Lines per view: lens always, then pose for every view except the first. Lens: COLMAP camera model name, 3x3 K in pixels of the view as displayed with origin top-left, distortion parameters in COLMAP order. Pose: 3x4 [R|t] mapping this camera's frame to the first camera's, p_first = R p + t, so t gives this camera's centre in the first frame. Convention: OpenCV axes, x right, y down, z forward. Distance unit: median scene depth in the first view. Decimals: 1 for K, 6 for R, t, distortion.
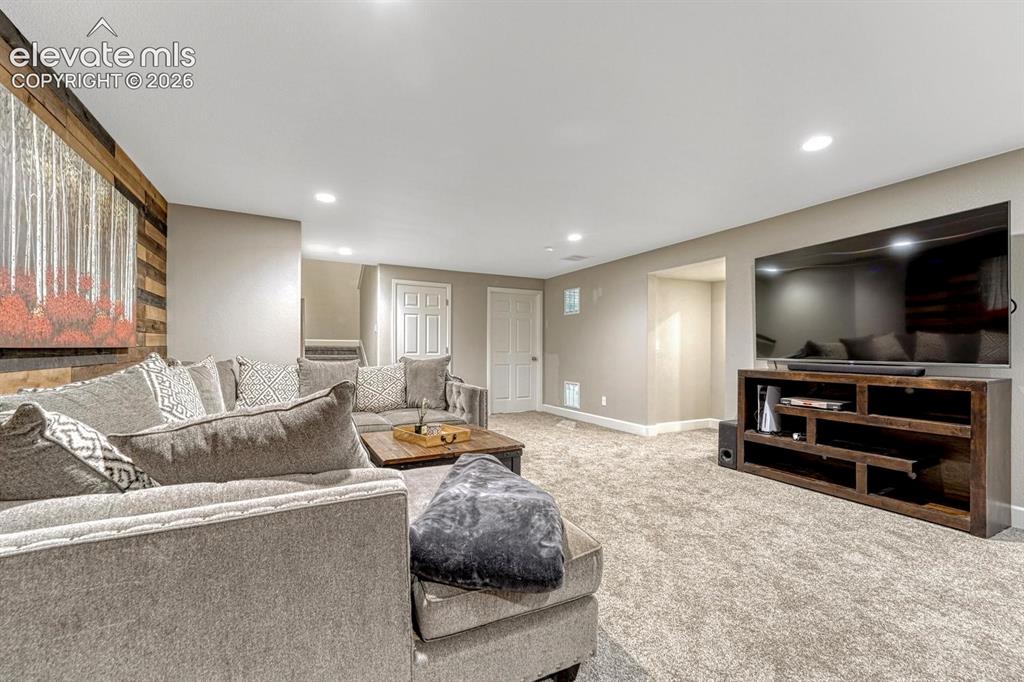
lens RADIAL K [[424.0, 0, 518.8], [0, 424.0, 350.0], [0, 0, 1]] dist [-0.001195, 0.000142]
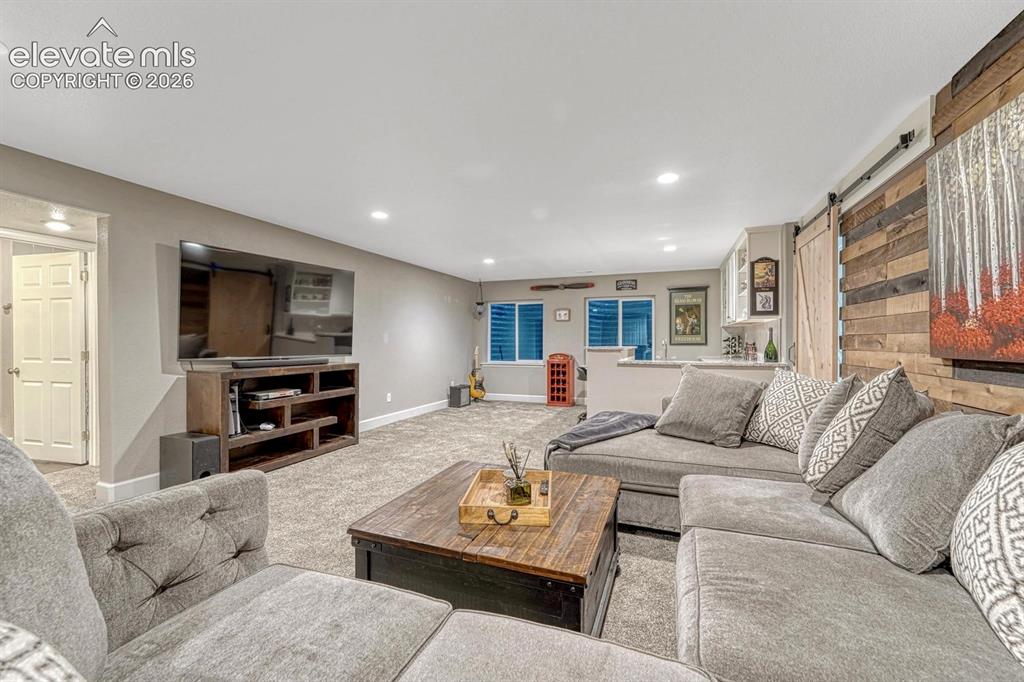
lens RADIAL K [[417.5, 0, 515.5], [0, 417.5, 341.7], [0, 0, 1]] dist [0.000364, 0.000647]
pose [[-0.658873, -0.004873, 0.752239, -0.708805], [-0.003213, 0.999988, 0.003664, -0.028637], [-0.752248, -0.000003, -0.658881, 1.482992]]
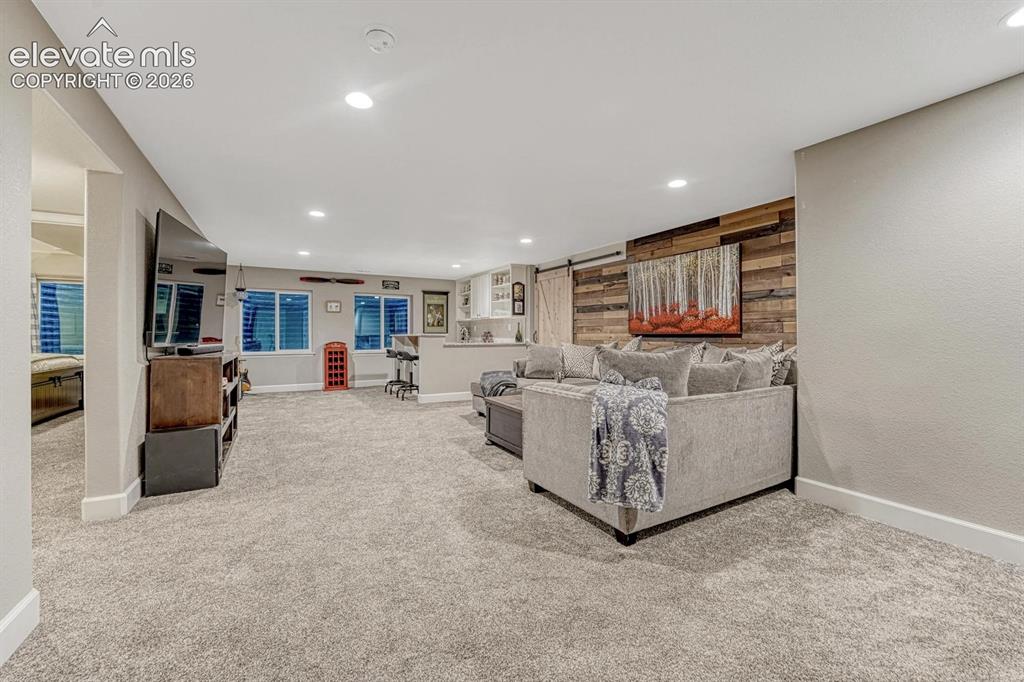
lens RADIAL K [[417.8, 0, 511.4], [0, 417.8, 335.1], [0, 0, 1]] dist [-0.001444, 0.000275]
pose [[-0.999683, -0.002333, -0.025072, -0.040956], [-0.002380, 0.999995, 0.001867, -0.000720], [0.025068, 0.001926, -0.999684, 2.466367]]
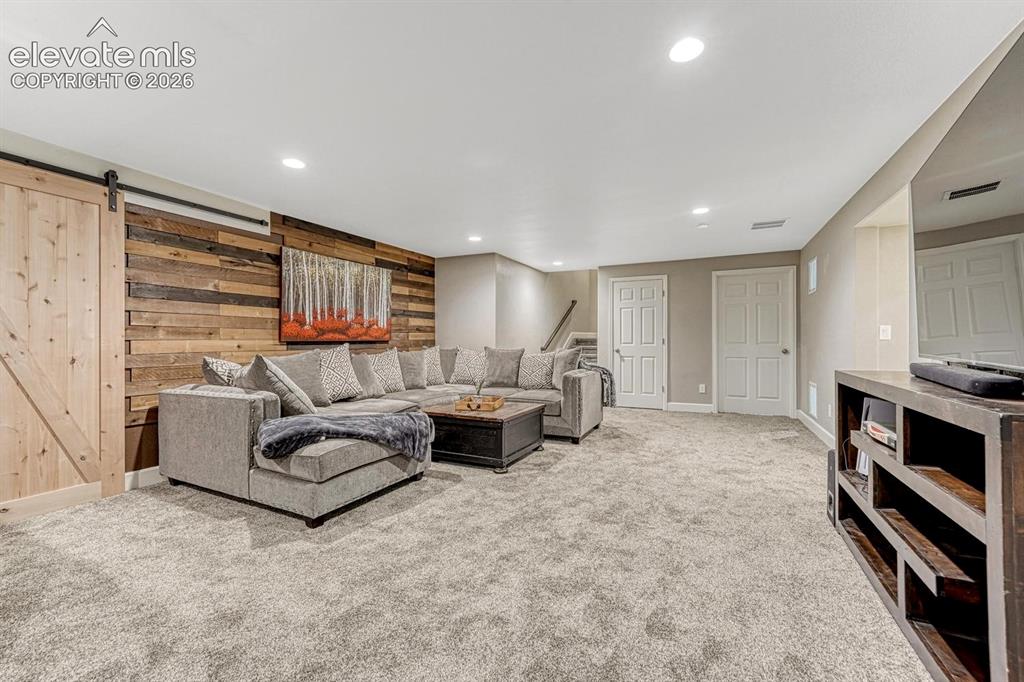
lens RADIAL K [[417.3, 0, 513.8], [0, 417.3, 338.8], [0, 0, 1]] dist [0.000813, 0.000854]
pose [[0.584477, -0.008222, -0.811368, 0.997957], [0.003179, 0.999964, -0.007844, 0.002971], [0.811404, 0.002005, 0.584483, 0.325350]]
